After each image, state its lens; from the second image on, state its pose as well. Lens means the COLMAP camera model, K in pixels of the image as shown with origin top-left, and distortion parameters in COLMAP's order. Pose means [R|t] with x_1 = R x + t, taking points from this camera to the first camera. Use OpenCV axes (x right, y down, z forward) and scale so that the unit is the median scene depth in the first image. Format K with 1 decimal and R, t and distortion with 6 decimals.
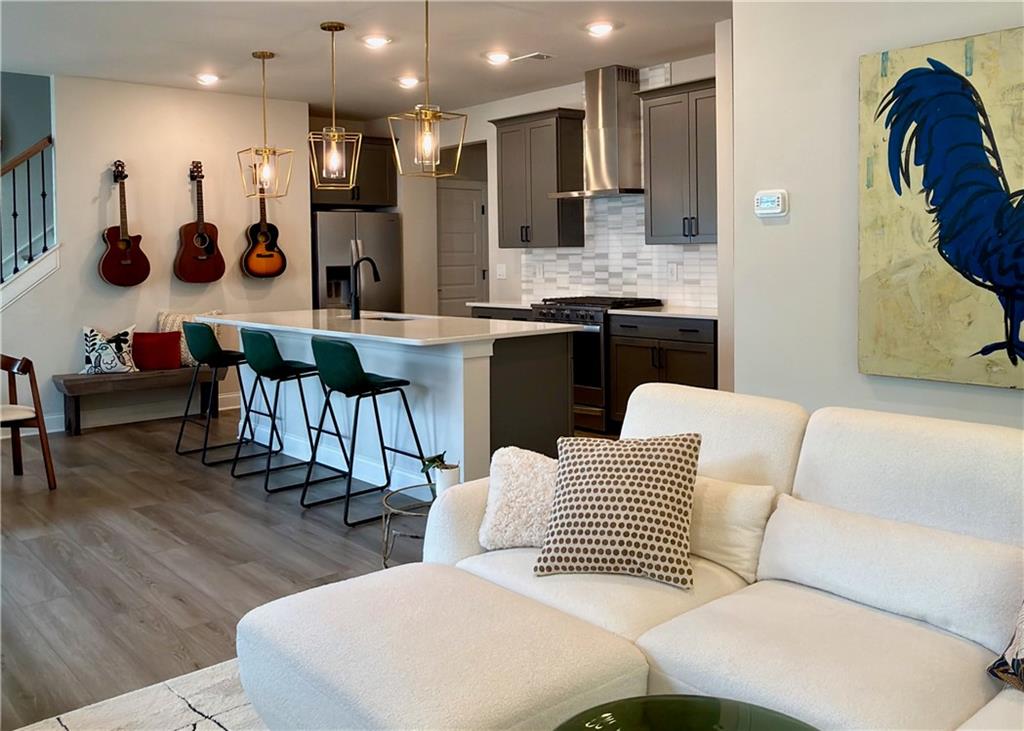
lens RADIAL K [[862.2, 0, 512.0], [0, 862.2, 365.5], [0, 0, 1]] dist [-0.005069, 0.002075]
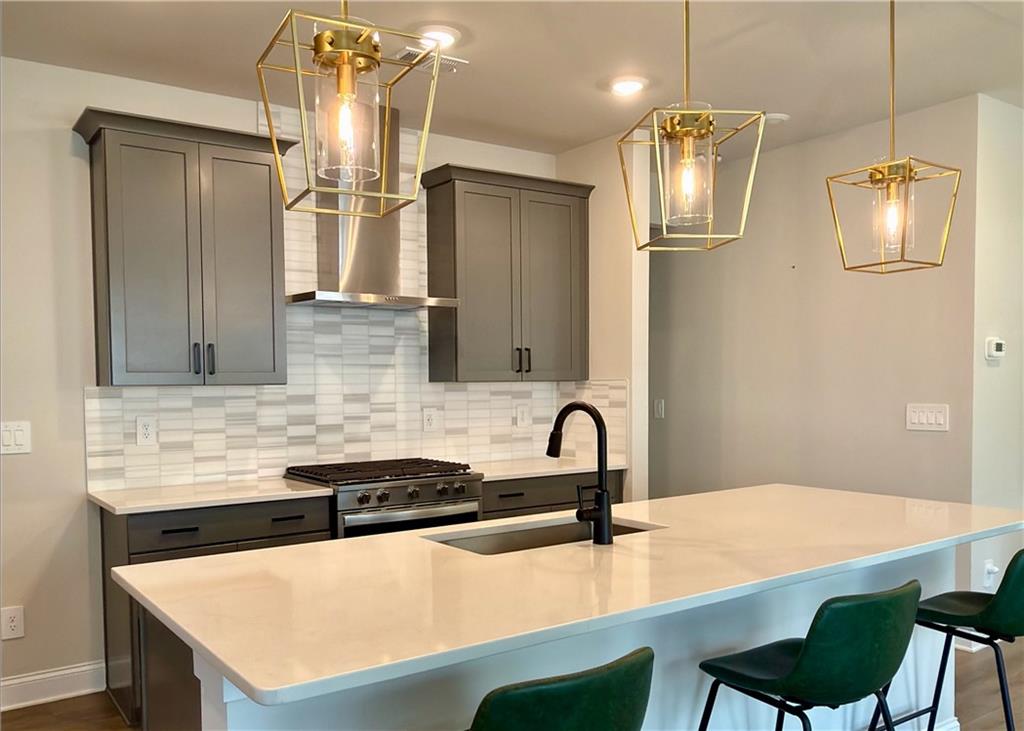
lens RADIAL K [[862.2, 0, 512.0], [0, 862.2, 365.5], [0, 0, 1]] dist [-0.005069, 0.002075]
pose [[0.106885, 0.029886, 0.993822, -0.497282], [0.134184, 0.989970, -0.044202, -0.105194], [-0.985175, 0.138079, 0.101803, 0.798027]]
